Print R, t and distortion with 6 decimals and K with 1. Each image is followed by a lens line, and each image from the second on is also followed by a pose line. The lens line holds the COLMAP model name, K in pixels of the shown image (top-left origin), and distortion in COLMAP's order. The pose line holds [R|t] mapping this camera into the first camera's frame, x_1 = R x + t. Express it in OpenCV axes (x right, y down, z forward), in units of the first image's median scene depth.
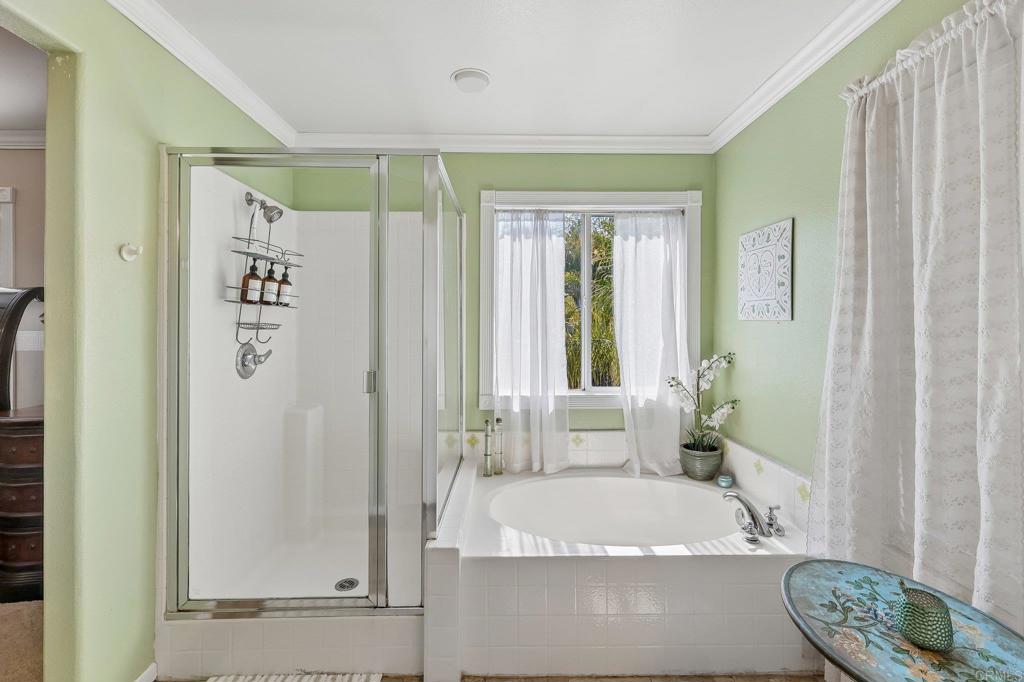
lens RADIAL K [[444.7, 0, 510.5], [0, 444.7, 325.2], [0, 0, 1]] dist [-0.001963, -0.000867]
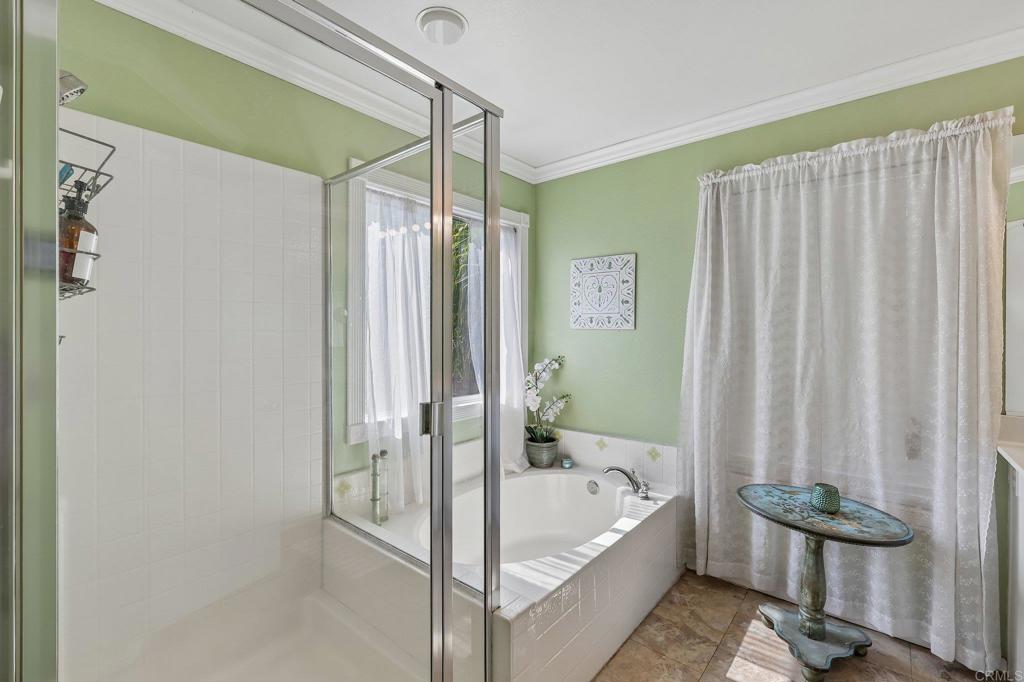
lens RADIAL K [[444.7, 0, 509.9], [0, 444.7, 335.3], [0, 0, 1]] dist [-0.001963, -0.000867]
pose [[0.657298, -0.007265, 0.753595, -0.608224], [0.002667, 0.999970, 0.007314, -0.003775], [-0.753626, -0.002798, 0.657298, 0.384637]]
